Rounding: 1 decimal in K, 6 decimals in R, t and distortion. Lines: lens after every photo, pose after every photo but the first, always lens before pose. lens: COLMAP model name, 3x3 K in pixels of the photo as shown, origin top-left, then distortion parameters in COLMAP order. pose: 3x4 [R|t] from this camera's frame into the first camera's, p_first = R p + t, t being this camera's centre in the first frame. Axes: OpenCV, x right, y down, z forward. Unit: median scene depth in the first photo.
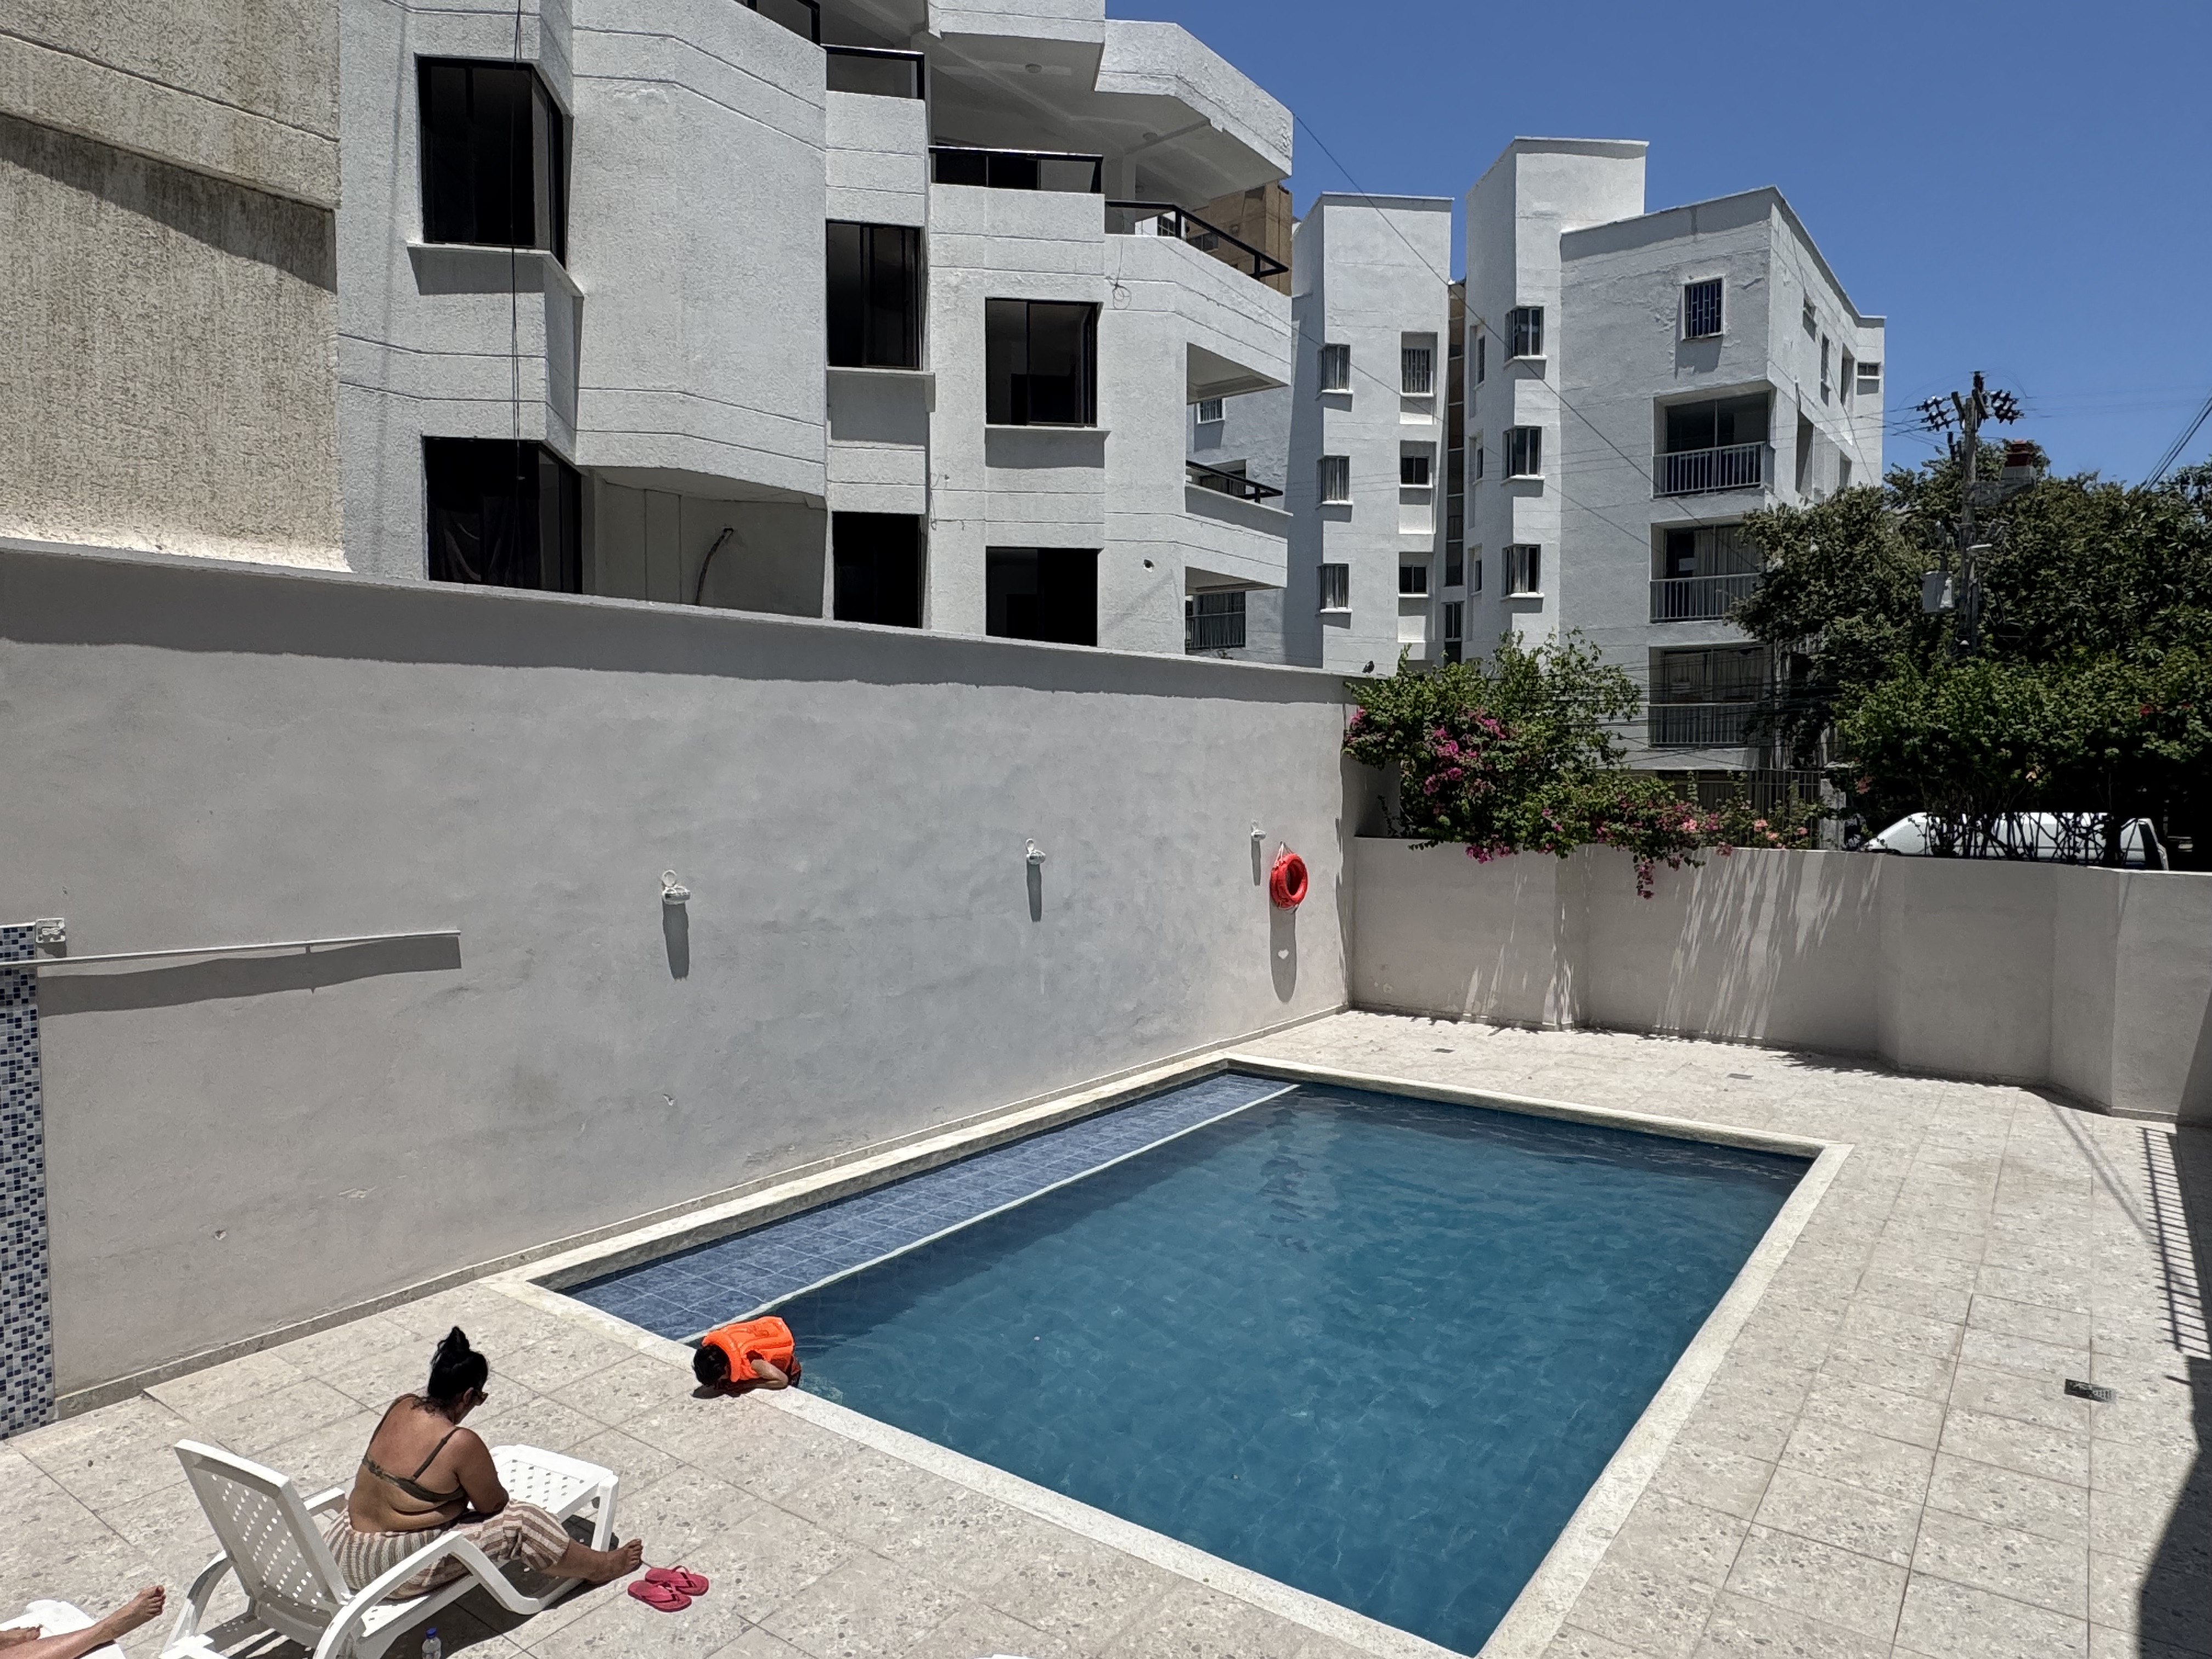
lens RADIAL K [[1372.2, 0, 1091.2], [0, 1372.2, 836.8], [0, 0, 1]] dist [-0.004083, 0.002569]
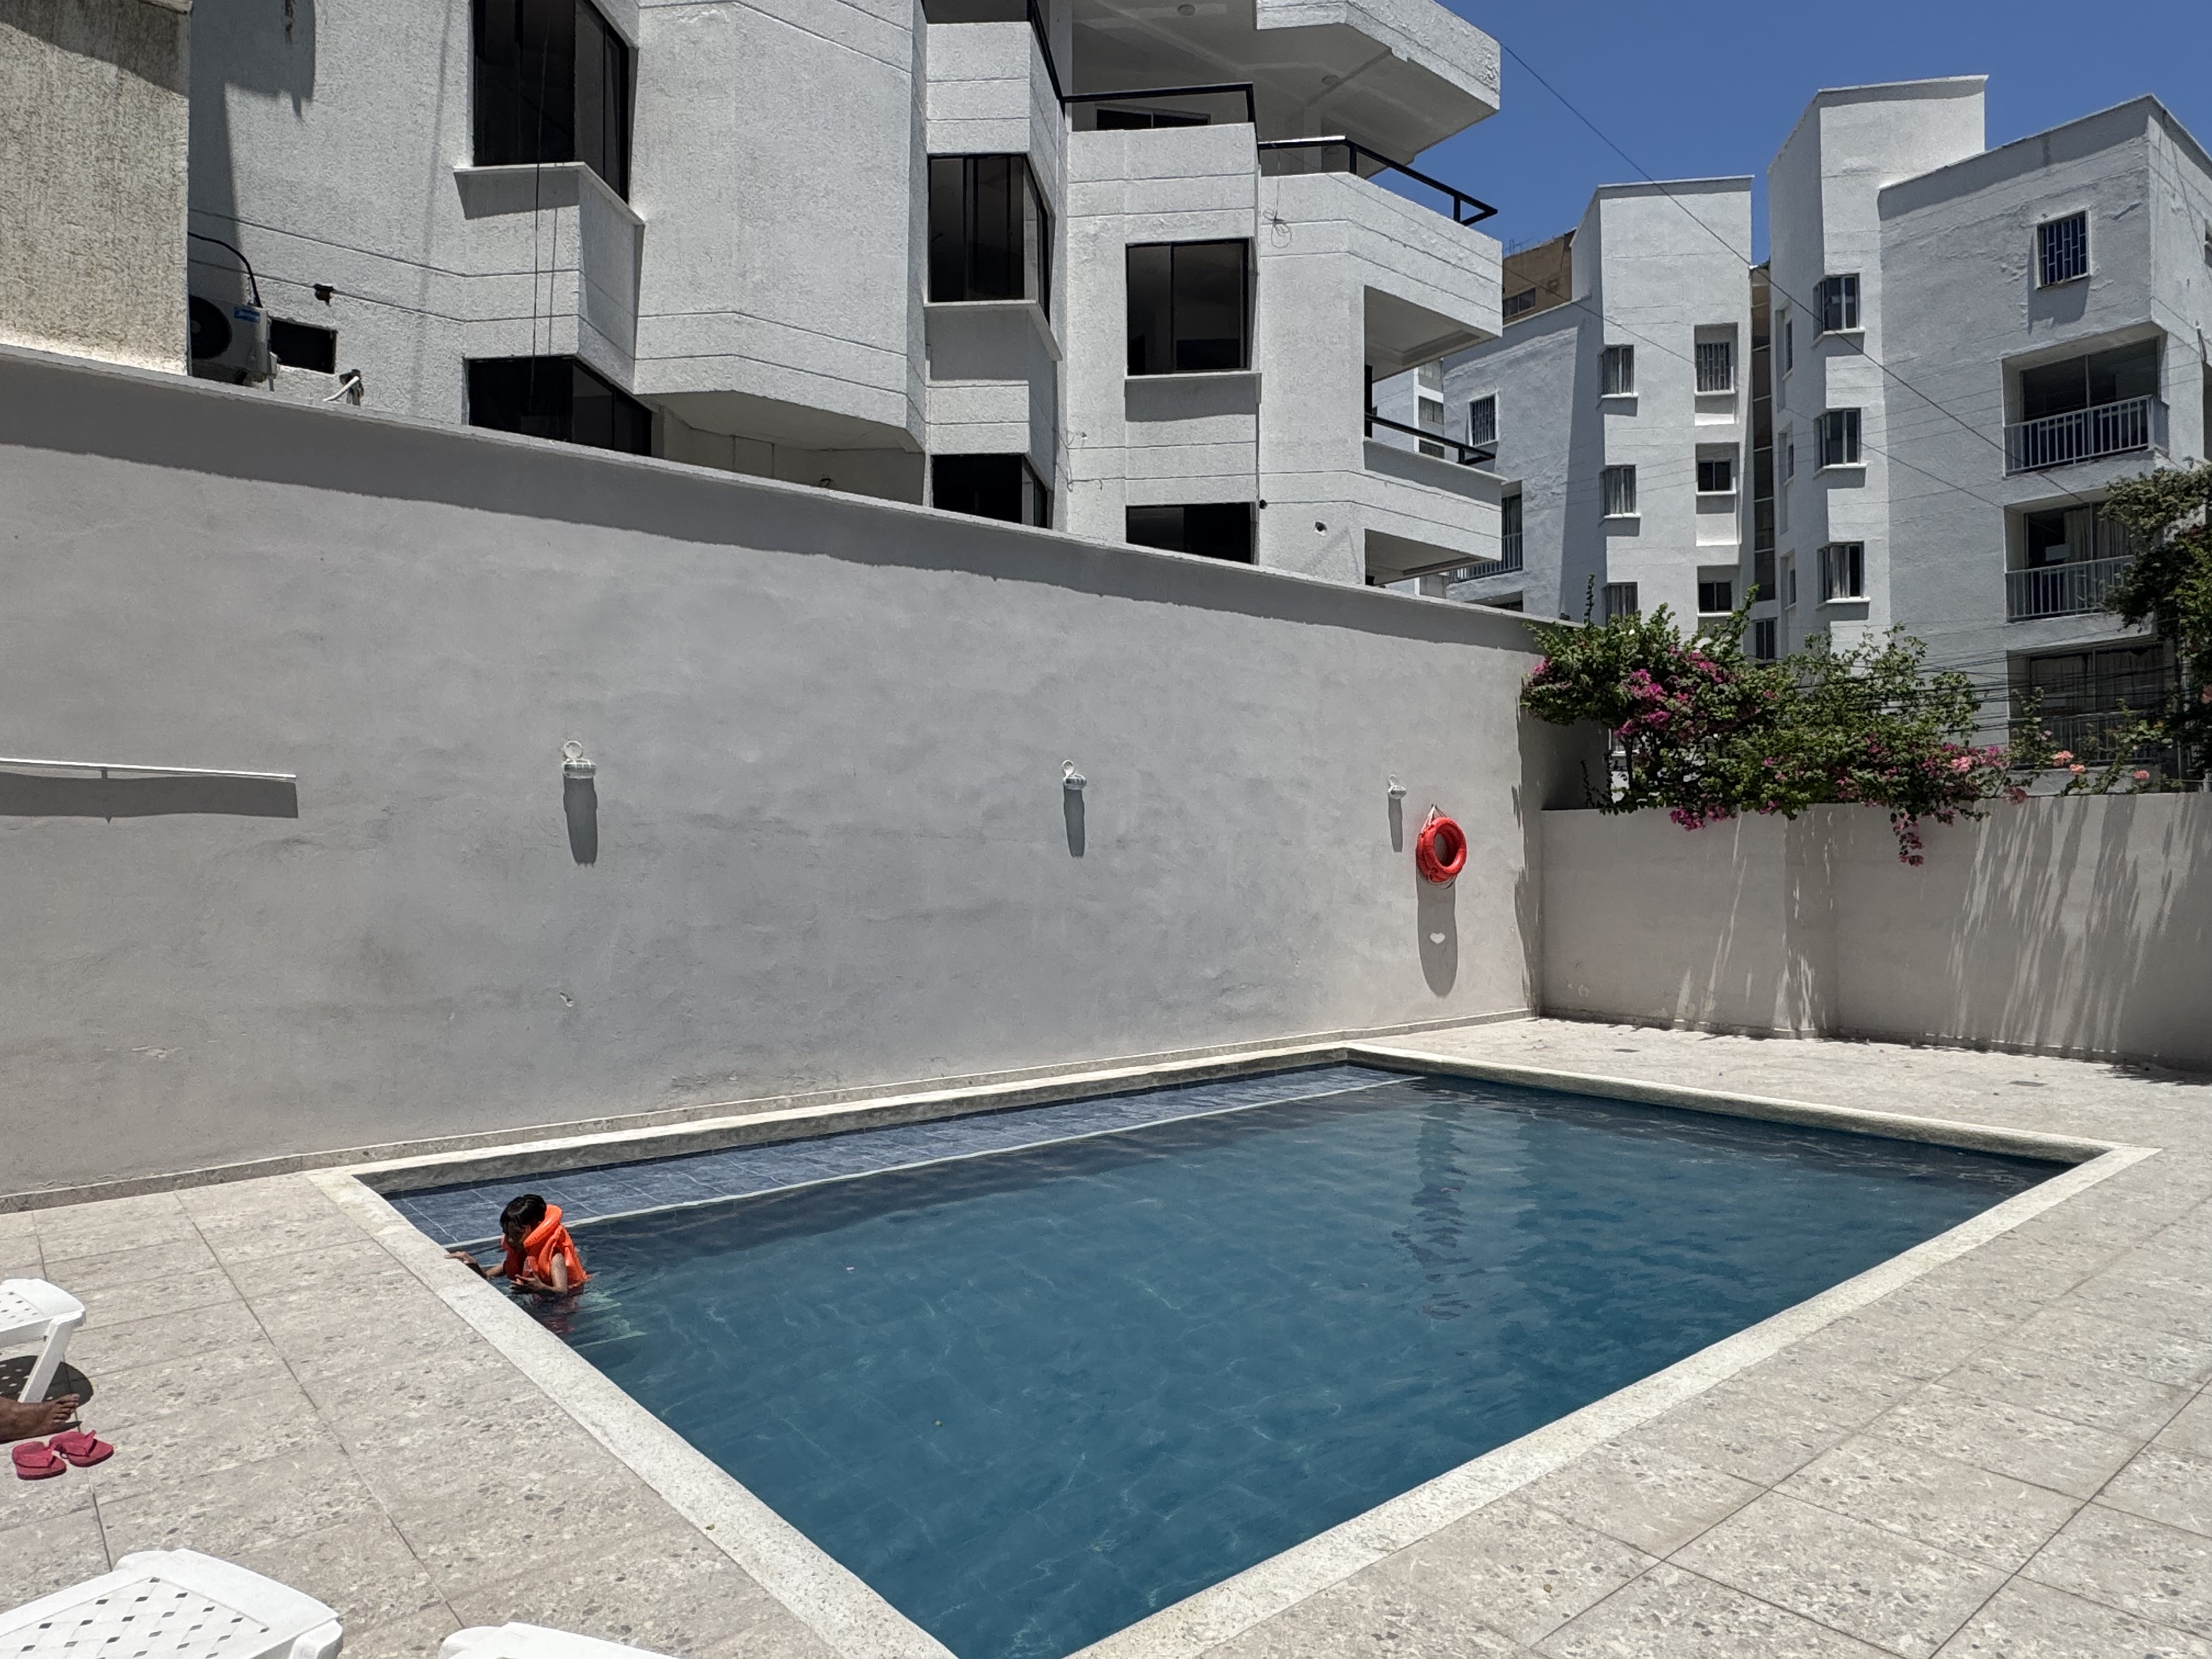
lens RADIAL K [[1372.2, 0, 1091.2], [0, 1372.2, 836.8], [0, 0, 1]] dist [-0.004083, 0.002569]
pose [[0.970201, -0.005473, -0.242240, 0.139781], [-0.011719, 0.997515, -0.069473, 0.085526], [0.242019, 0.070241, 0.967726, 0.129272]]
